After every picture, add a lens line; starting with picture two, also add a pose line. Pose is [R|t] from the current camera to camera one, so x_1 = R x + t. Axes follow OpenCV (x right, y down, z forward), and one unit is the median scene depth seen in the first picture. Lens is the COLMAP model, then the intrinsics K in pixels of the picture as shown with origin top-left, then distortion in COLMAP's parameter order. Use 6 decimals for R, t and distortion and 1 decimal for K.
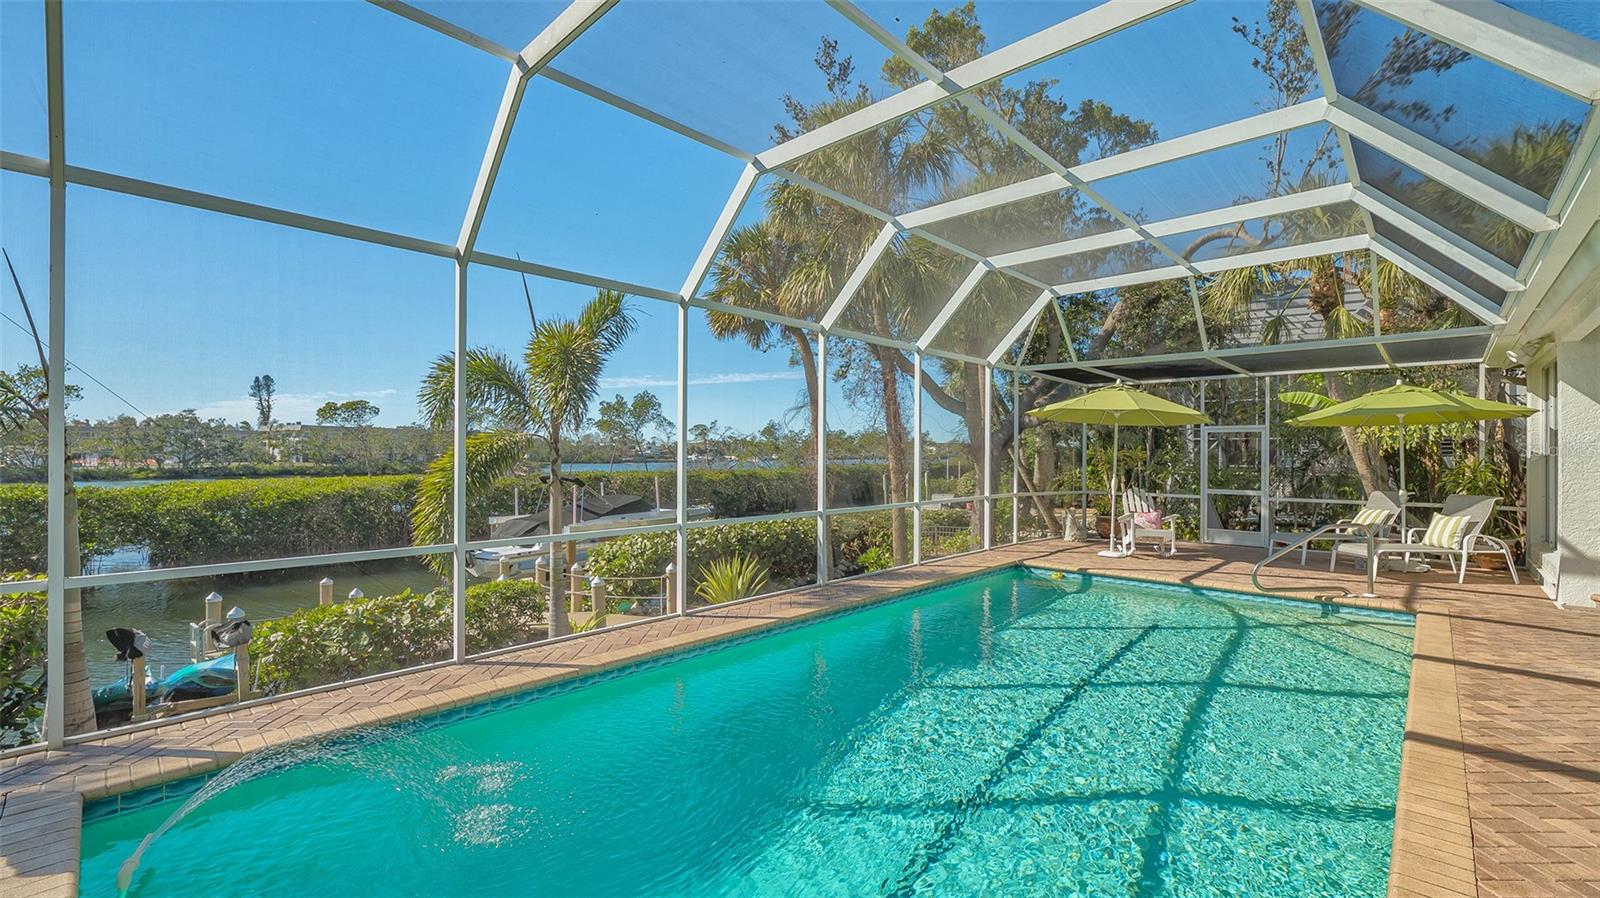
lens RADIAL K [[684.2, 0, 802.6], [0, 684.2, 442.4], [0, 0, 1]] dist [0.000312, 0.000049]
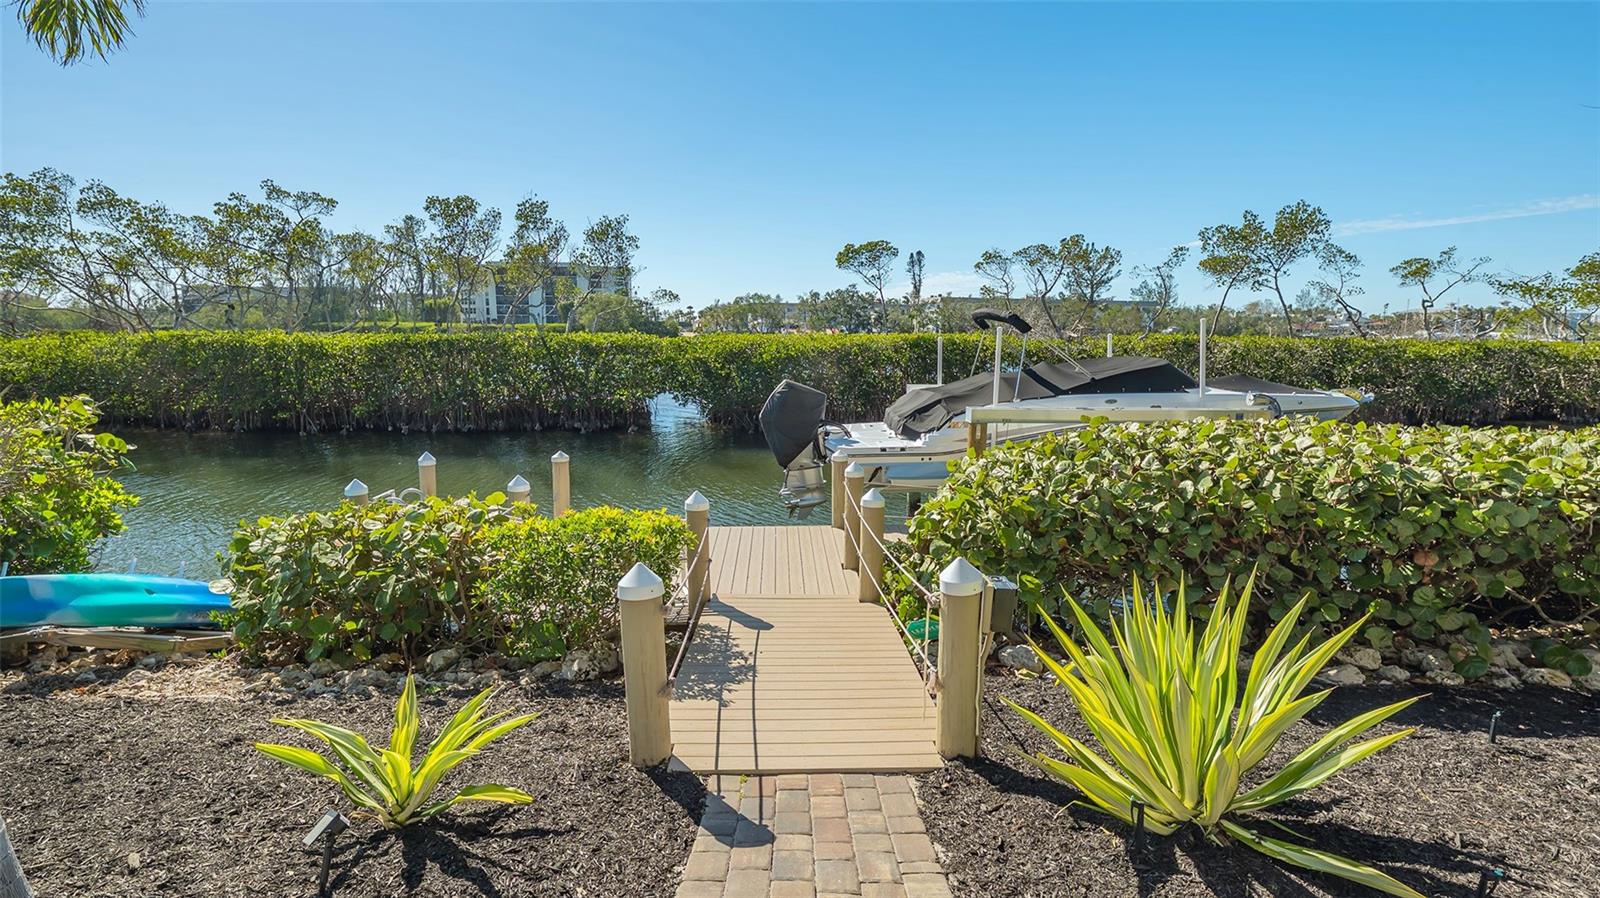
lens RADIAL K [[755.9, 0, 796.3], [0, 755.9, 451.4], [0, 0, 1]] dist [0.000286, 0.001594]
pose [[0.659785, 0.124131, -0.741131, -0.004682], [0.007137, 0.985183, 0.171360, 0.020638], [0.751420, -0.118350, 0.649123, 0.190203]]
